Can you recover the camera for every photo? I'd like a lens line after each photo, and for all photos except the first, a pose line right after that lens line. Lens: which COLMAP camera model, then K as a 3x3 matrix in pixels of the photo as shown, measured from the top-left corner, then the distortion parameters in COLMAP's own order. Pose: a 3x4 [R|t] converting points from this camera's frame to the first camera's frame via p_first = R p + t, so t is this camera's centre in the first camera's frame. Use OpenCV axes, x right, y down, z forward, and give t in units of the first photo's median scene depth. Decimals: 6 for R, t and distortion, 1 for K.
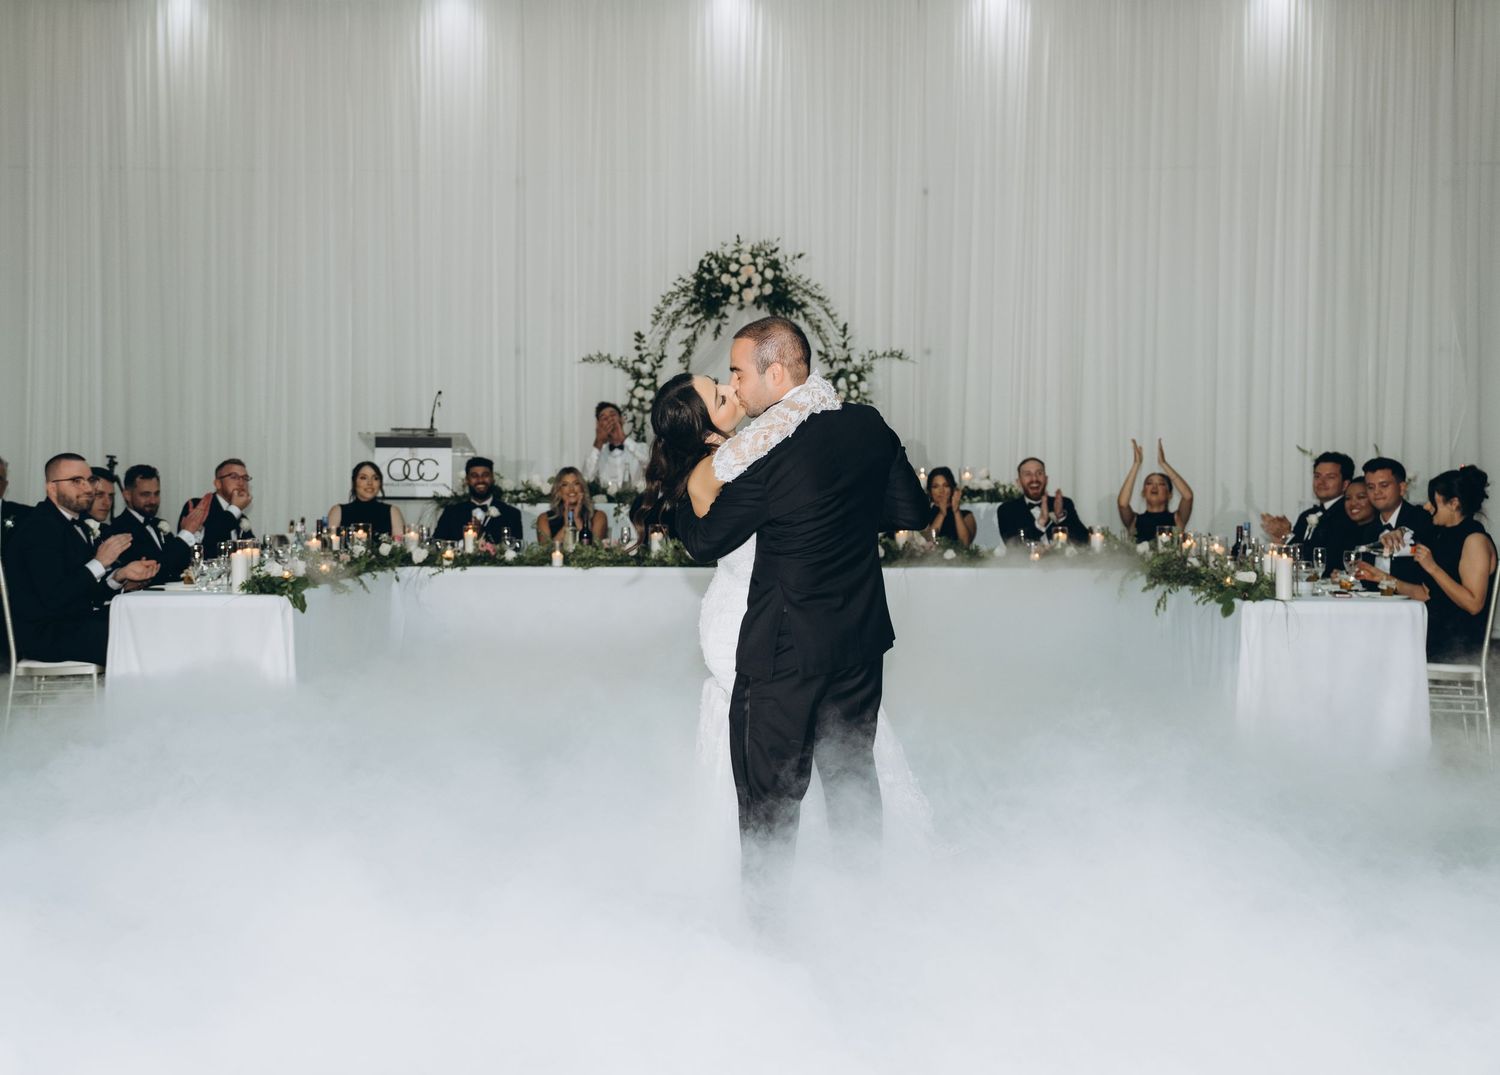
lens RADIAL K [[1791.8, 0, 704.2], [0, 1791.8, 515.9], [0, 0, 1]] dist [0.018918, 0.000000]
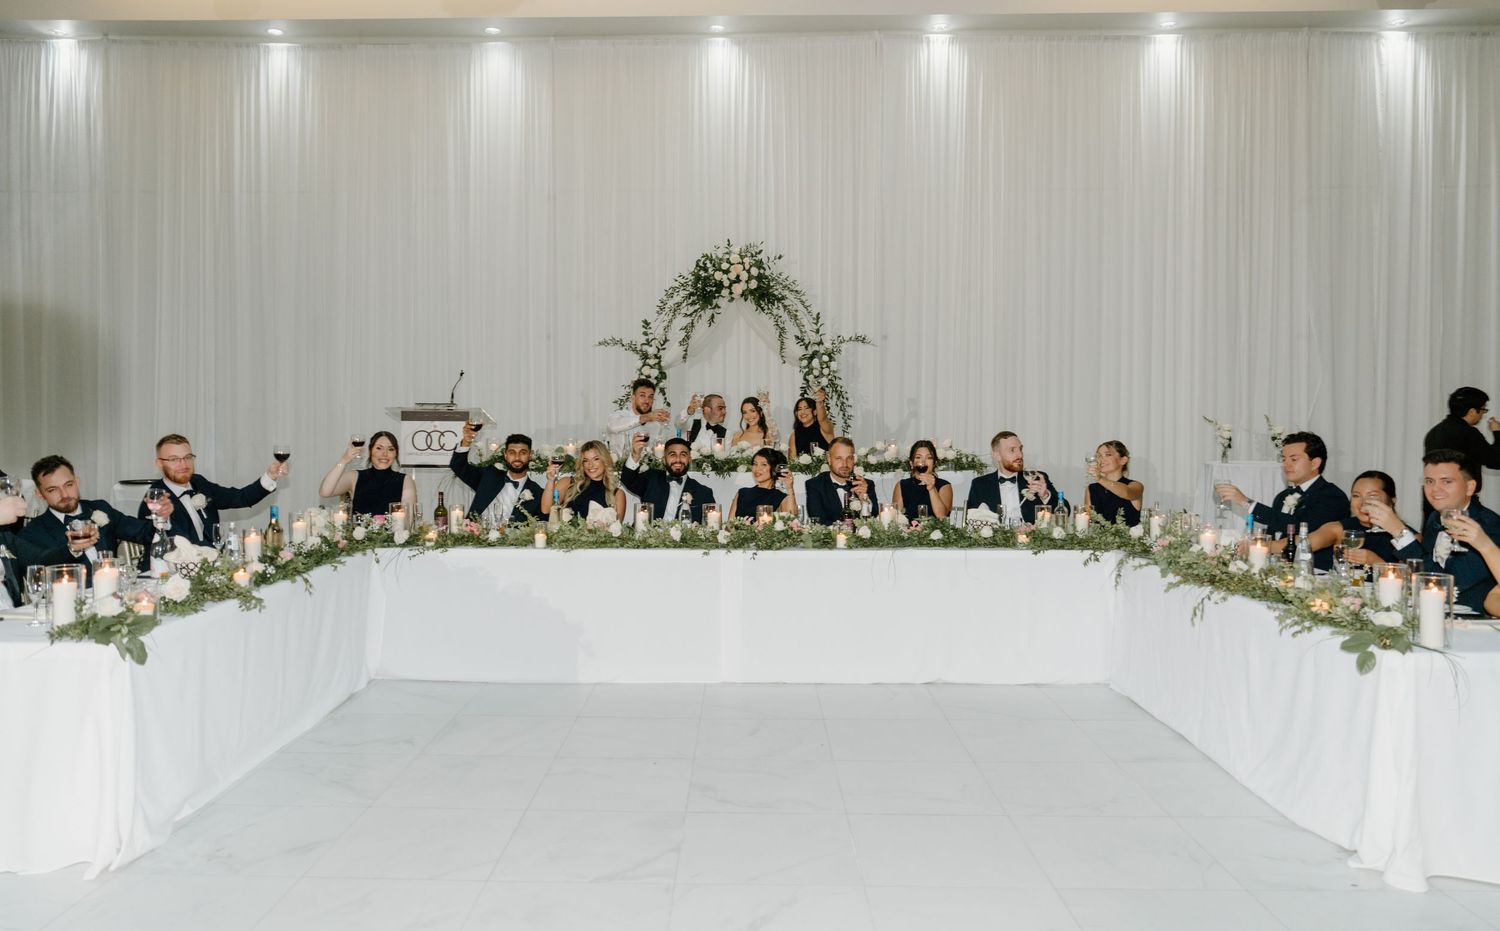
lens RADIAL K [[804.7, 0, 726.6], [0, 804.7, 421.4], [0, 0, 1]] dist [-0.004363, 0.000204]
pose [[1.000000, -0.000284, 0.000825, 0.017099], [0.000286, 0.999996, -0.002761, -0.033541], [-0.000824, 0.002762, 0.999996, 0.463540]]
